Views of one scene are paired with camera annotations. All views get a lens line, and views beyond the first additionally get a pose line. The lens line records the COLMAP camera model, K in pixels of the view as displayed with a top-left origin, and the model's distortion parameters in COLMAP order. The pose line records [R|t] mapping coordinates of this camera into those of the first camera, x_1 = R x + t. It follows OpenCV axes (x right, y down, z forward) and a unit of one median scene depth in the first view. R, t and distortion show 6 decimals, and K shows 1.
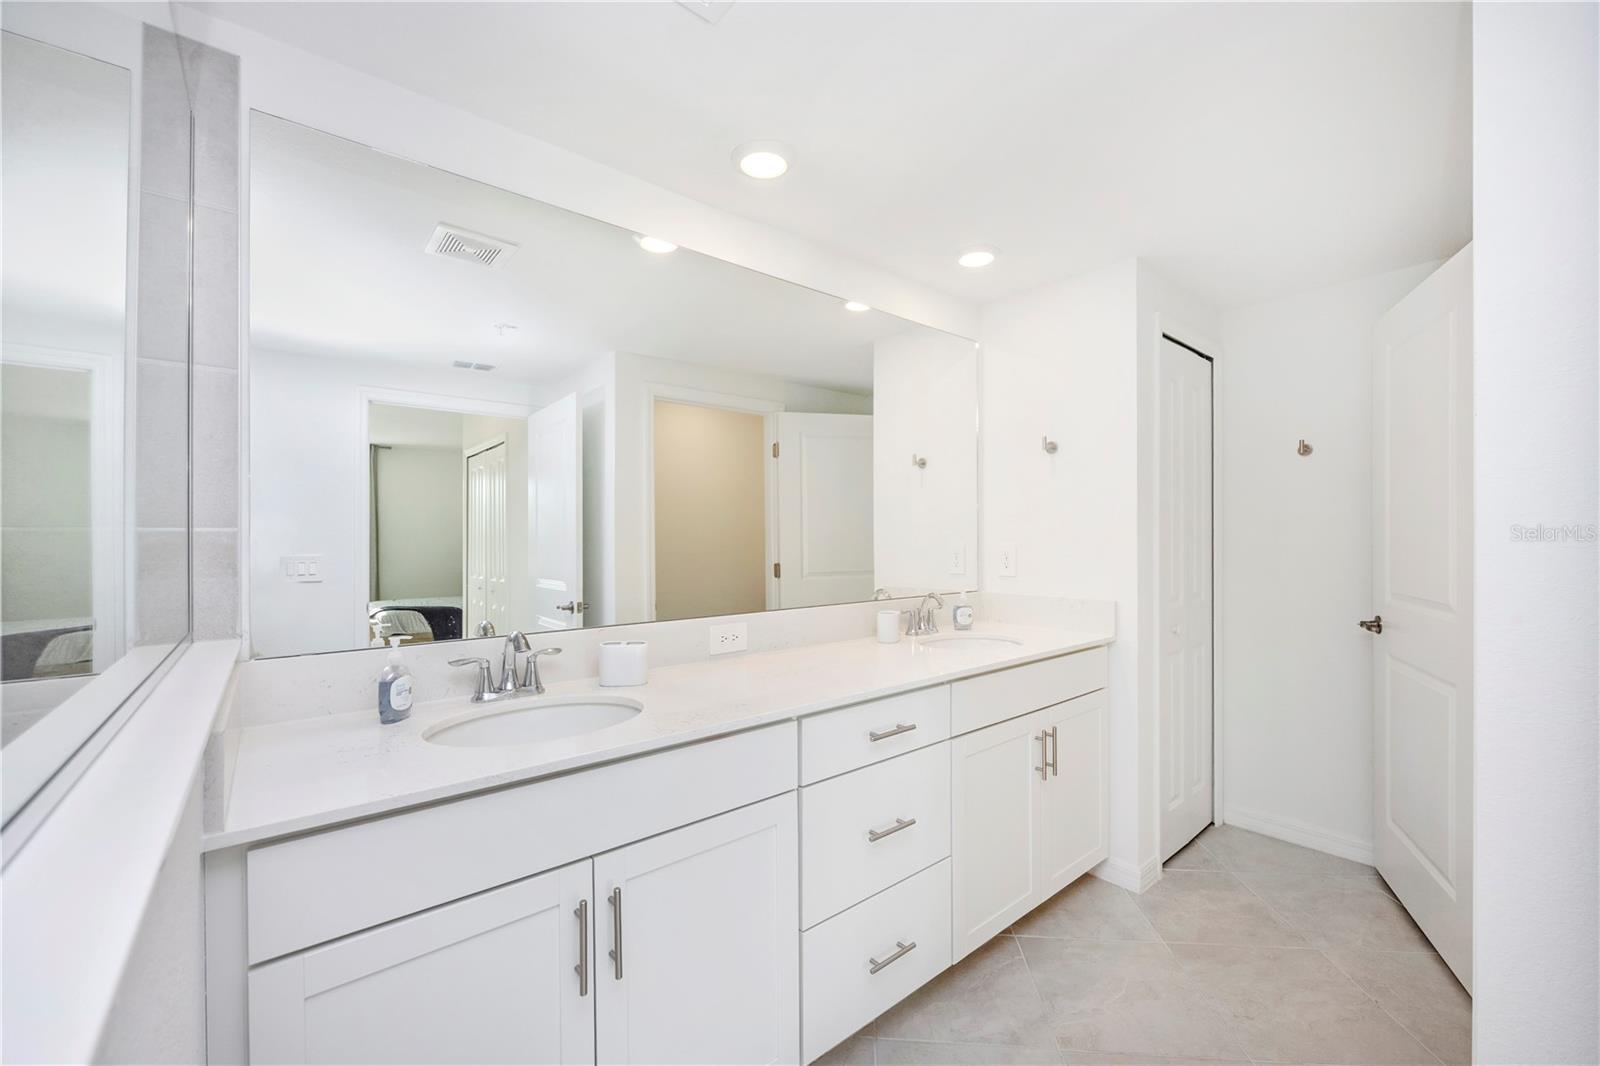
lens RADIAL K [[639.3, 0, 795.6], [0, 639.3, 539.8], [0, 0, 1]] dist [-0.007956, 0.000624]
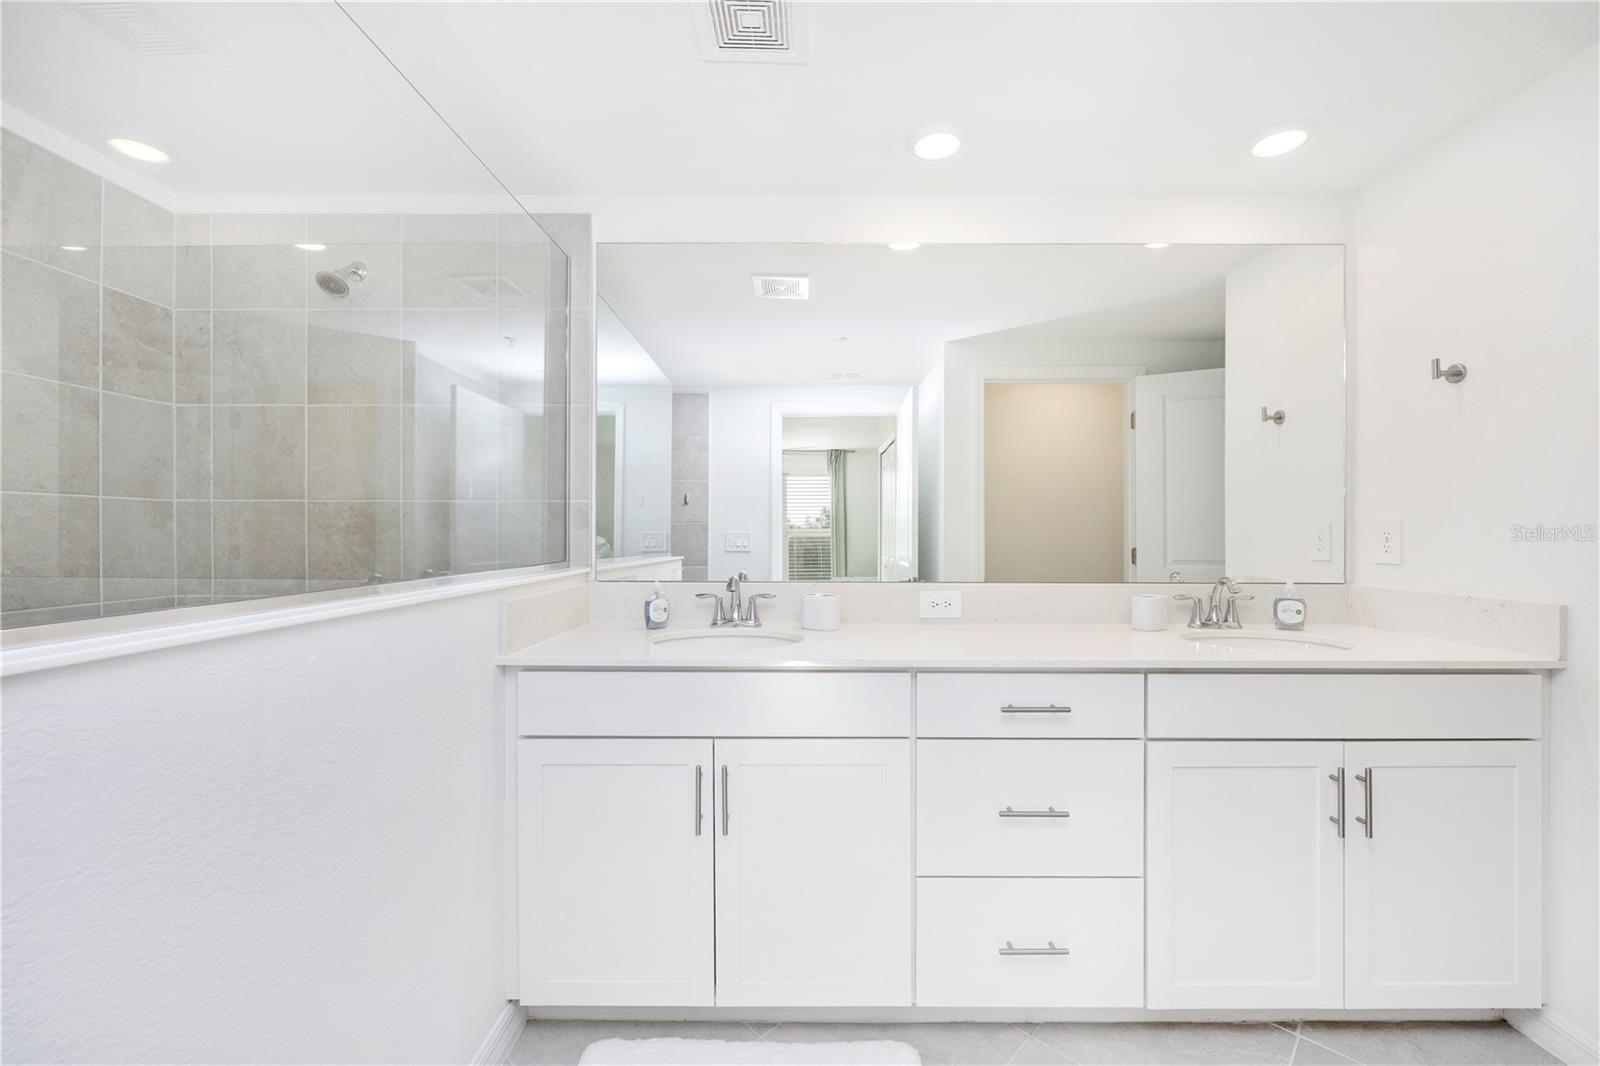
lens RADIAL K [[639.3, 0, 805.8], [0, 639.3, 536.3], [0, 0, 1]] dist [-0.007956, 0.000624]
pose [[0.766007, 0.012326, -0.642714, 0.280946], [-0.008952, 0.999924, 0.008507, 0.025246], [0.642770, -0.000763, 0.766059, 0.040997]]
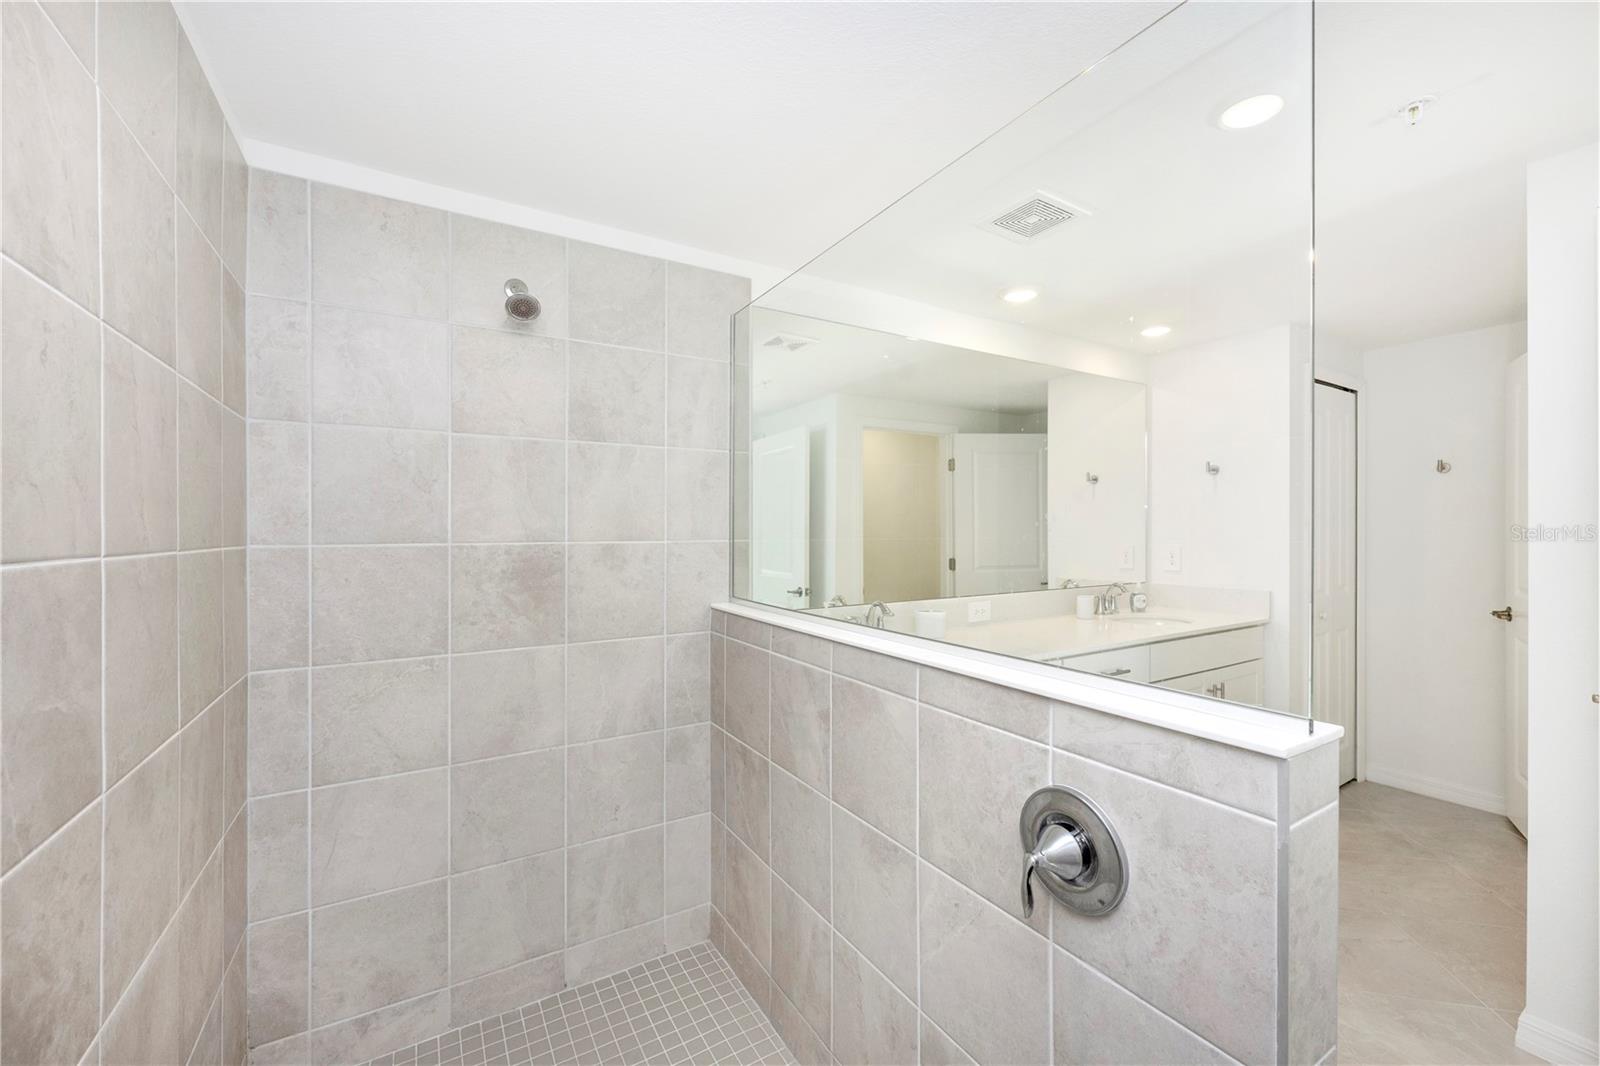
lens RADIAL K [[639.3, 0, 784.4], [0, 639.3, 533.9], [0, 0, 1]] dist [-0.007956, 0.000624]
pose [[0.987678, 0.001097, -0.156495, -0.222178], [-0.000679, 0.999996, 0.002723, -0.018202], [0.156498, -0.002583, 0.987675, -0.351314]]
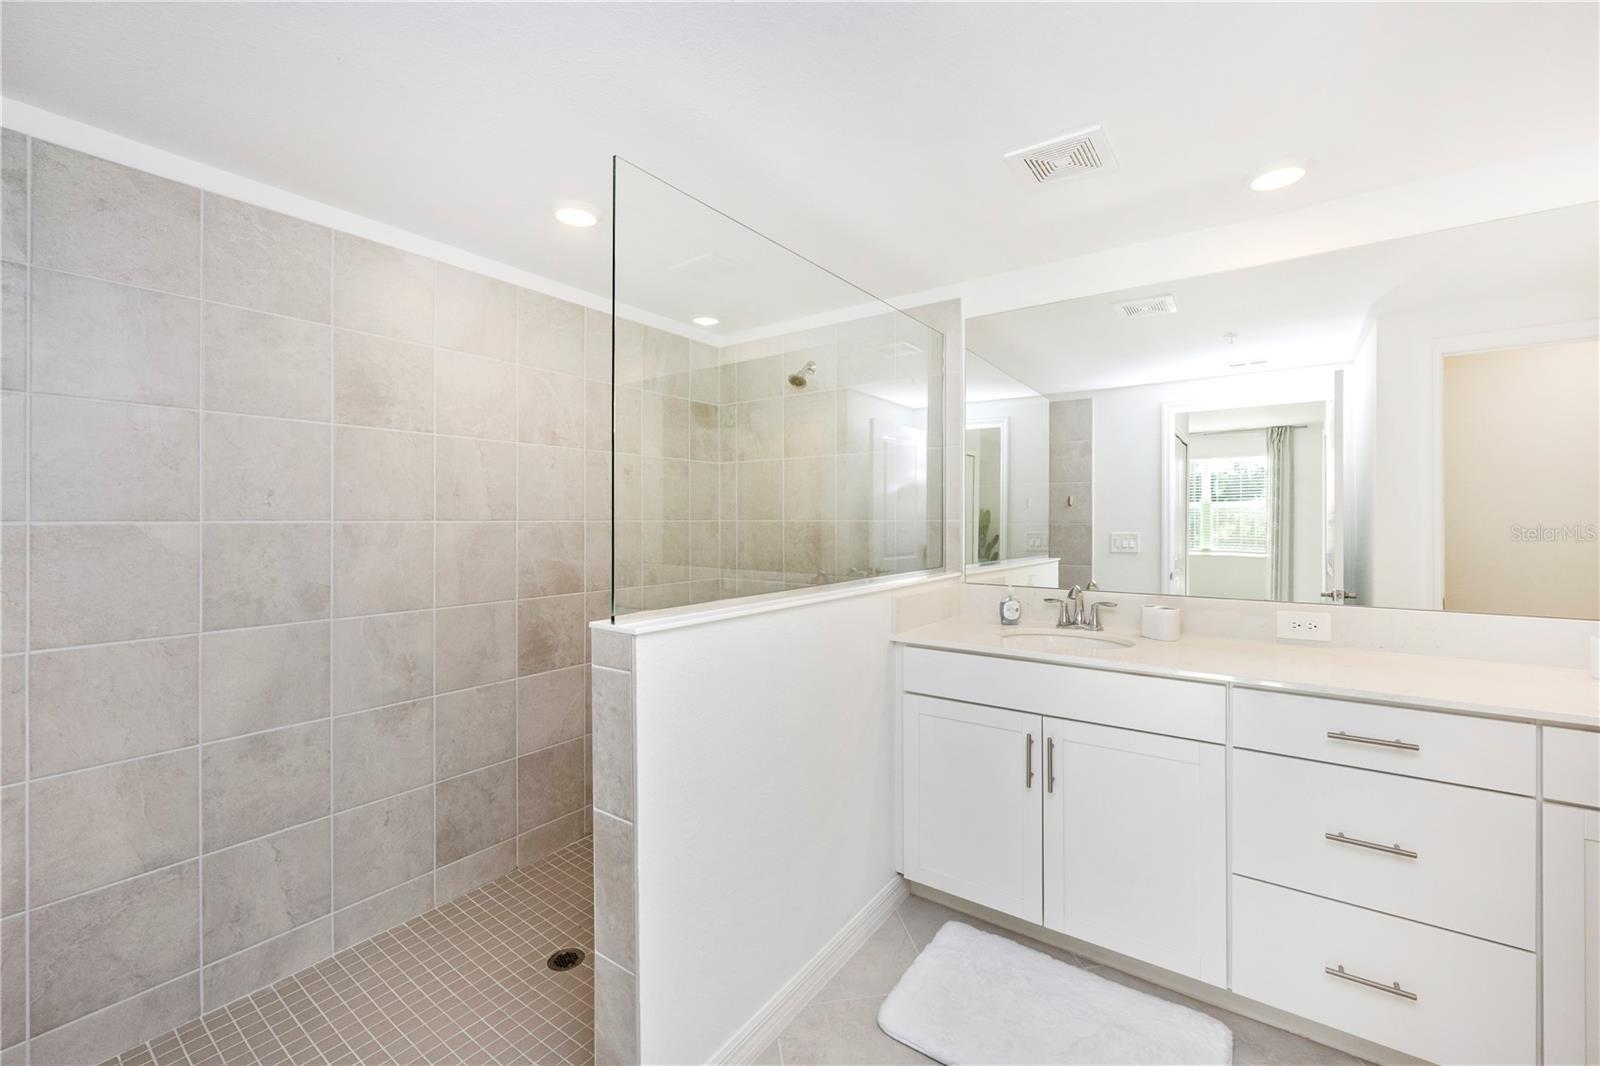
lens RADIAL K [[639.3, 0, 803.0], [0, 639.3, 522.2], [0, 0, 1]] dist [-0.007956, 0.000624]
pose [[0.249054, 0.008944, -0.968448, 0.479503], [-0.001364, 0.999960, 0.008884, -0.013448], [0.968489, -0.000892, 0.249056, -0.017722]]
